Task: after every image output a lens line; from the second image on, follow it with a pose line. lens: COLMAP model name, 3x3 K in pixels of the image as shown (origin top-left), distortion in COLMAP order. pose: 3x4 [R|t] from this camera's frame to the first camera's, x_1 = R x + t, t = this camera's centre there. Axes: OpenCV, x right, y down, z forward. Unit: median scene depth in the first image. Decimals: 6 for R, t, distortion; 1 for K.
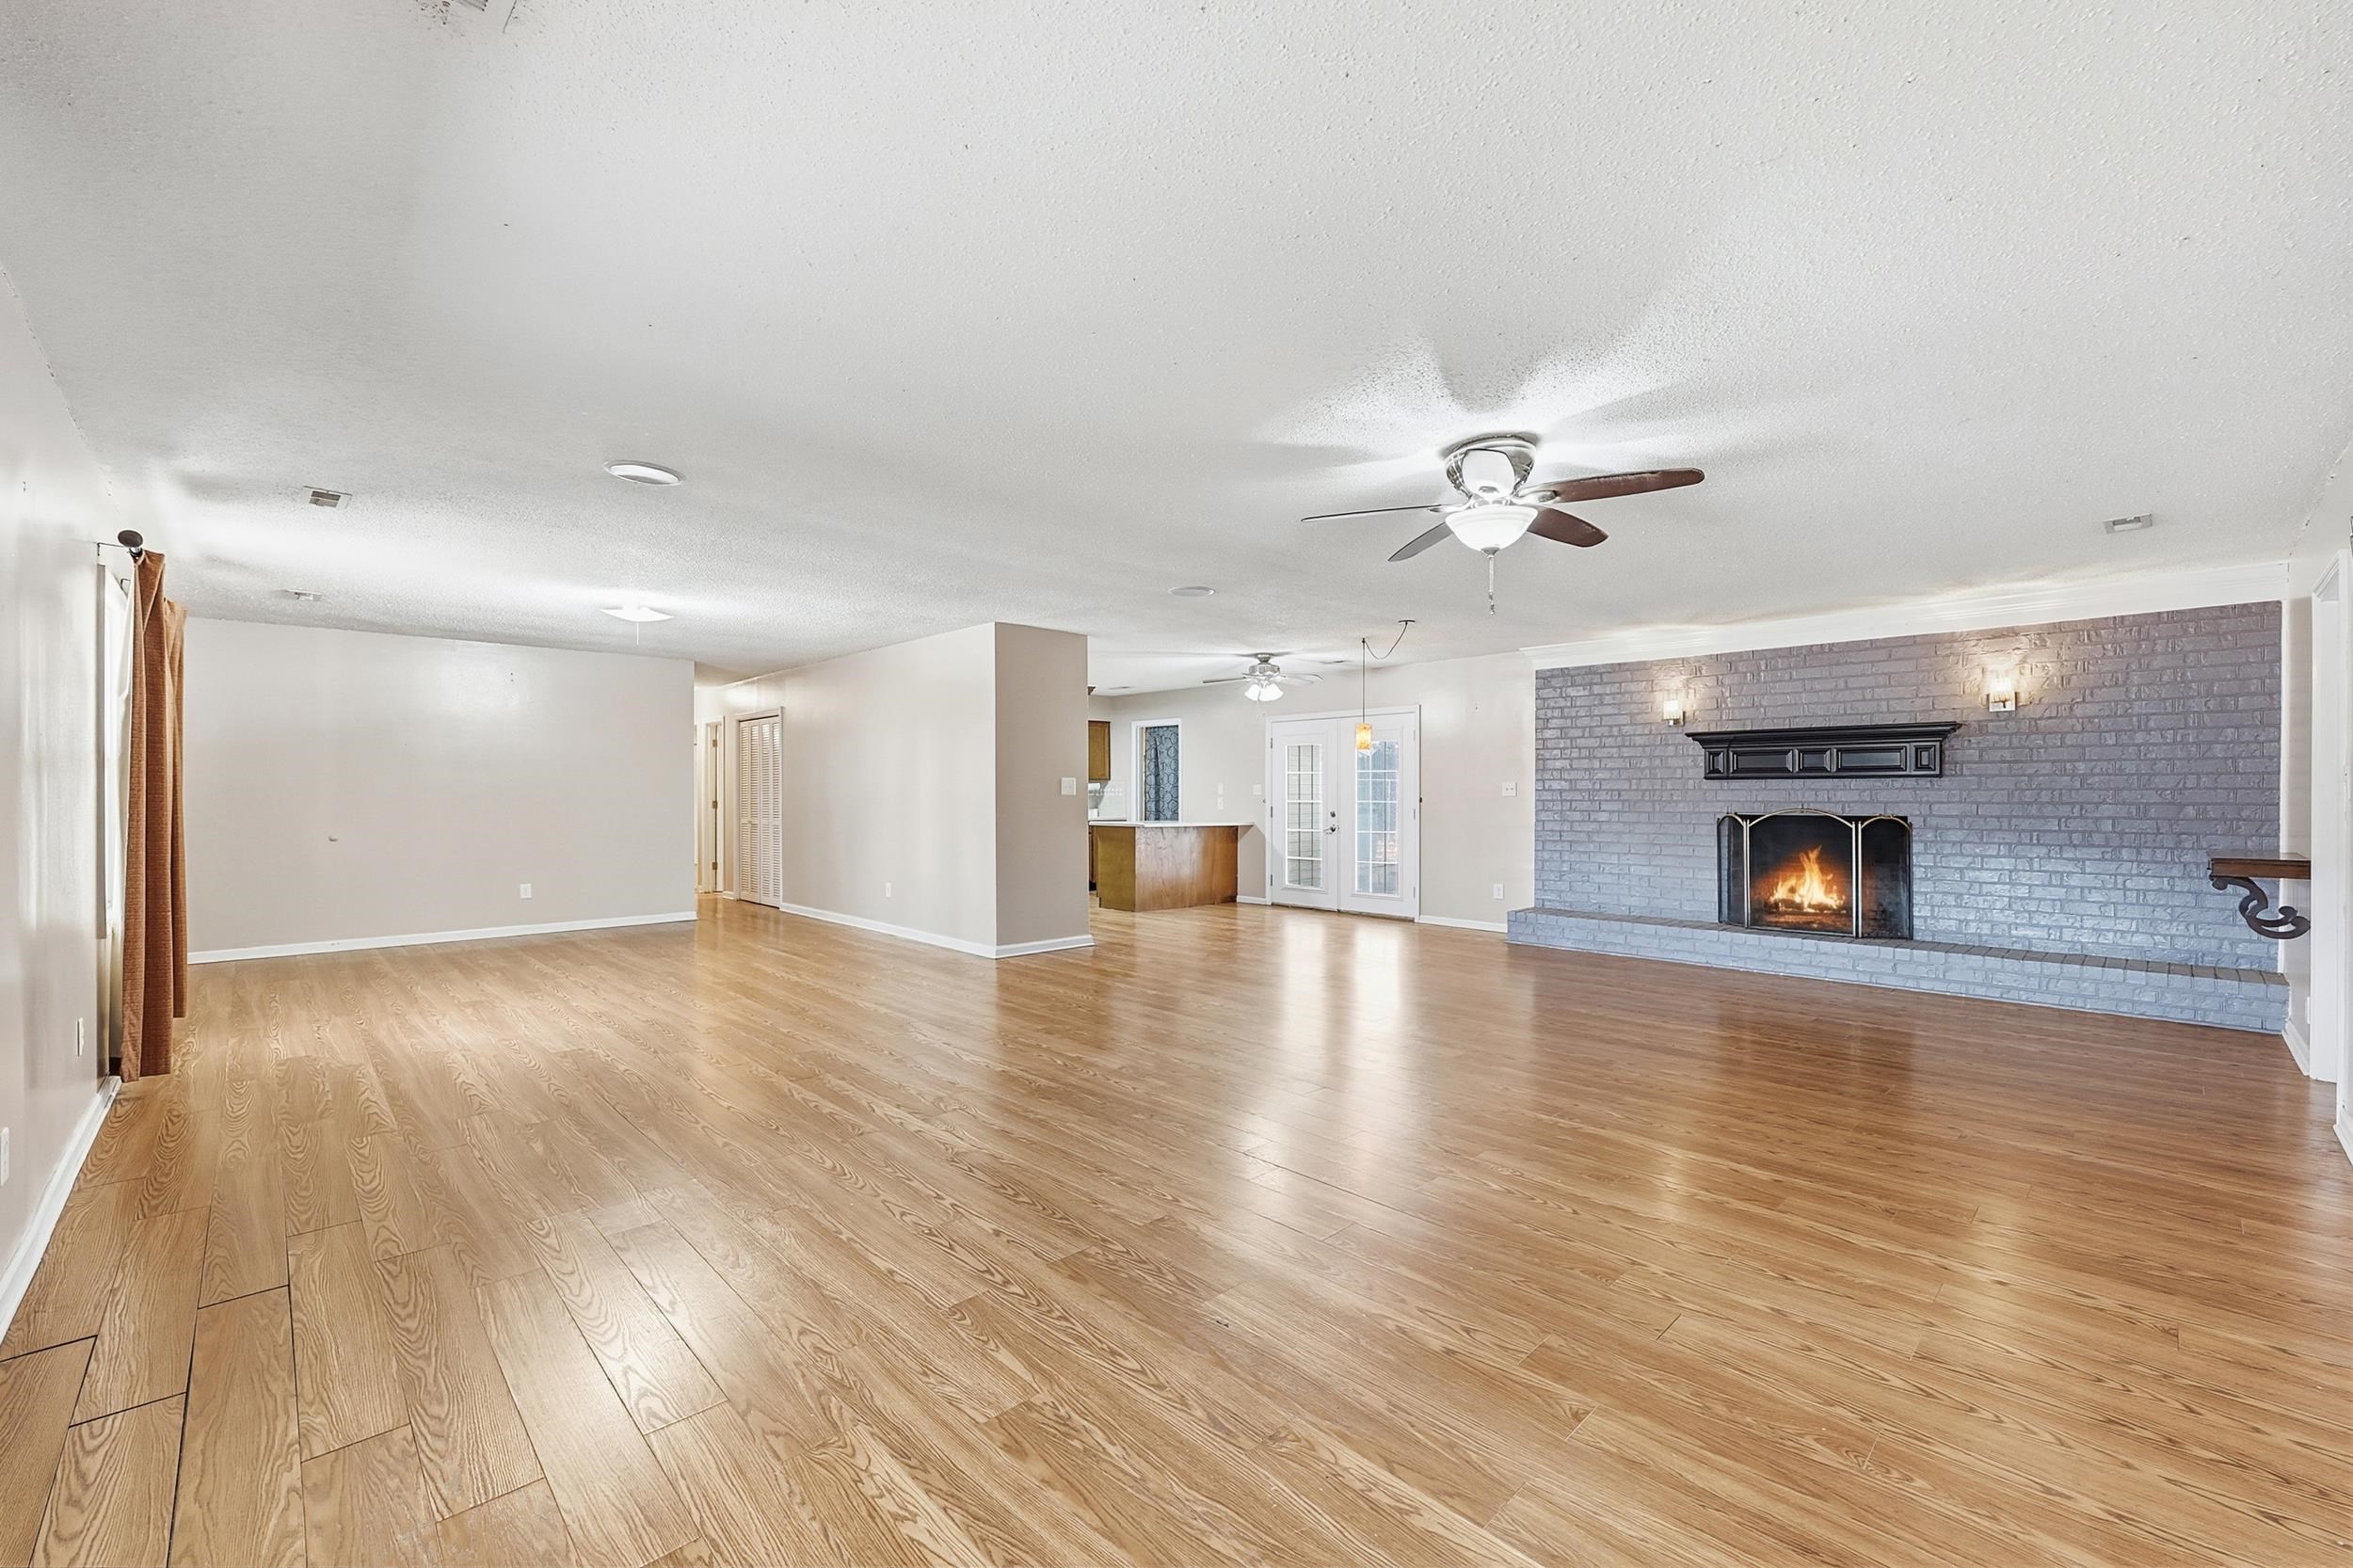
lens RADIAL K [[954.1, 0, 1174.2], [0, 954.1, 791.2], [0, 0, 1]] dist [-0.001152, 0.000373]
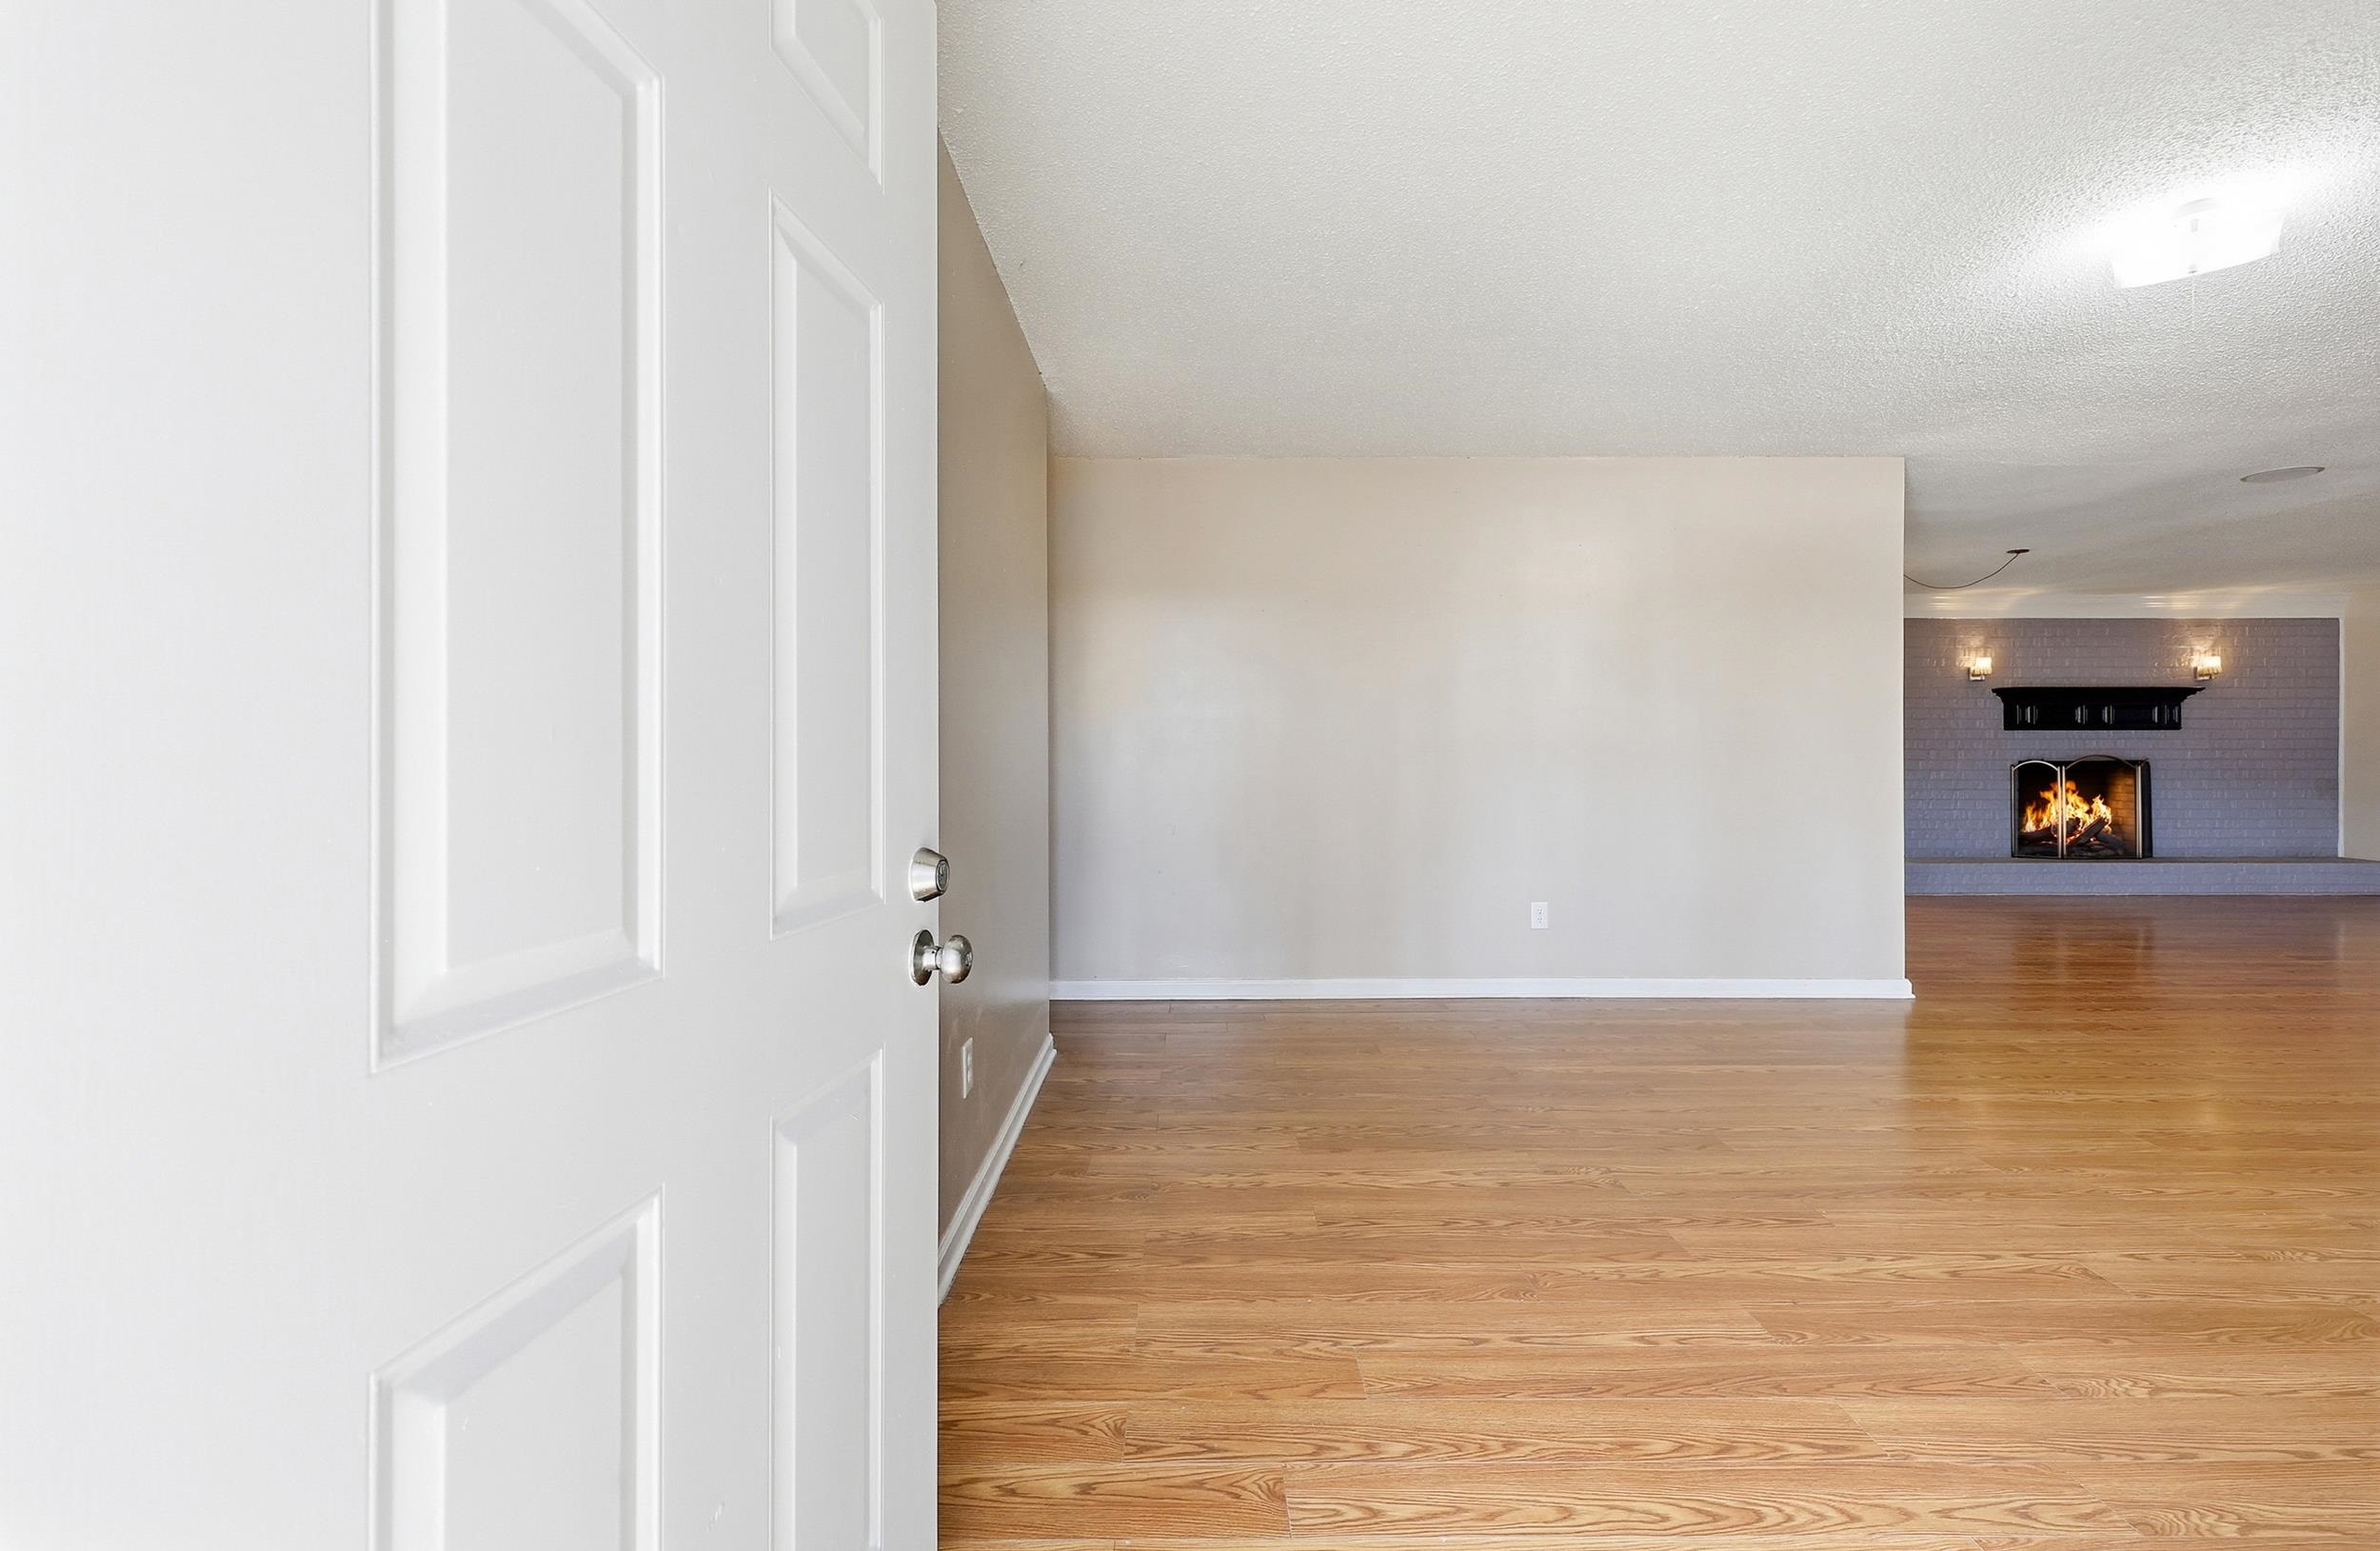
lens RADIAL K [[1017.5, 0, 1179.3], [0, 1017.5, 757.9], [0, 0, 1]] dist [-0.004572, -0.001076]
pose [[0.704383, -0.003113, 0.709813, -0.953550], [0.001548, 0.999995, 0.002850, 0.015374], [-0.709818, -0.000908, 0.704384, 0.834876]]
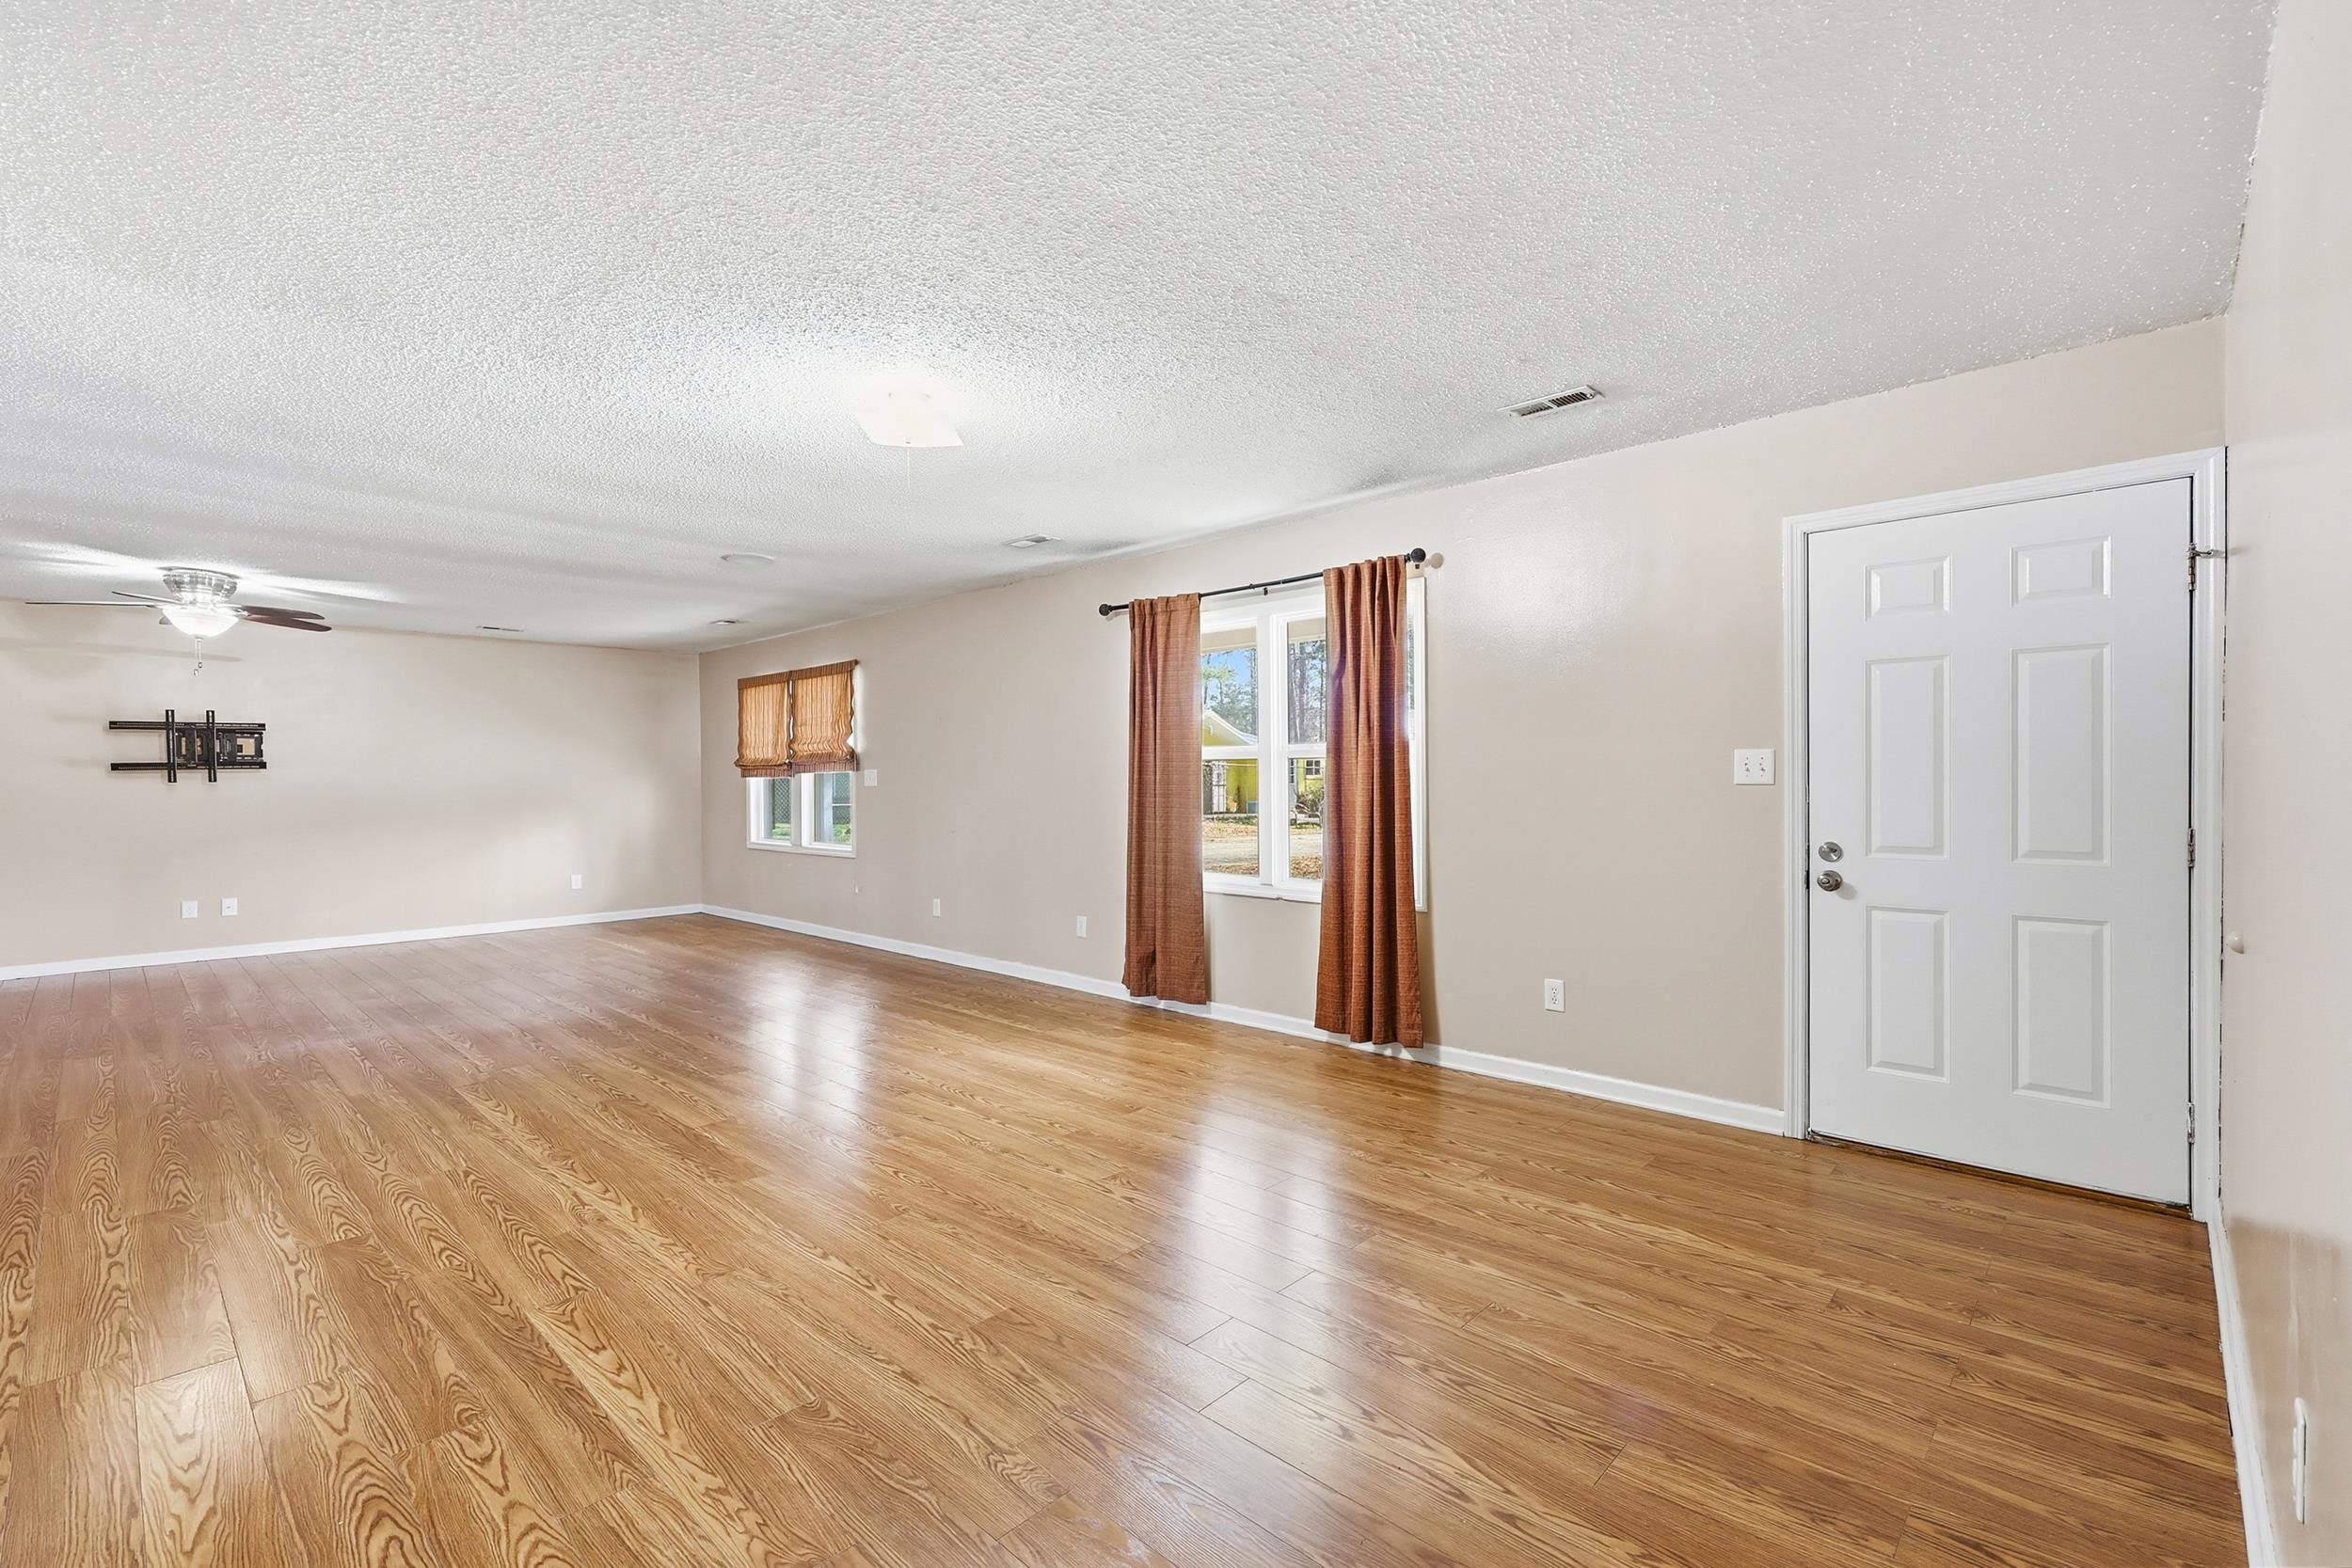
lens RADIAL K [[1026.9, 0, 1179.8], [0, 1026.9, 787.0], [0, 0, 1]] dist [0.000261, 0.000258]
pose [[-0.998820, 0.006667, -0.048107, -0.563369], [0.006461, 0.999969, 0.004435, 0.001041], [0.048135, 0.004119, -0.998832, 1.289024]]
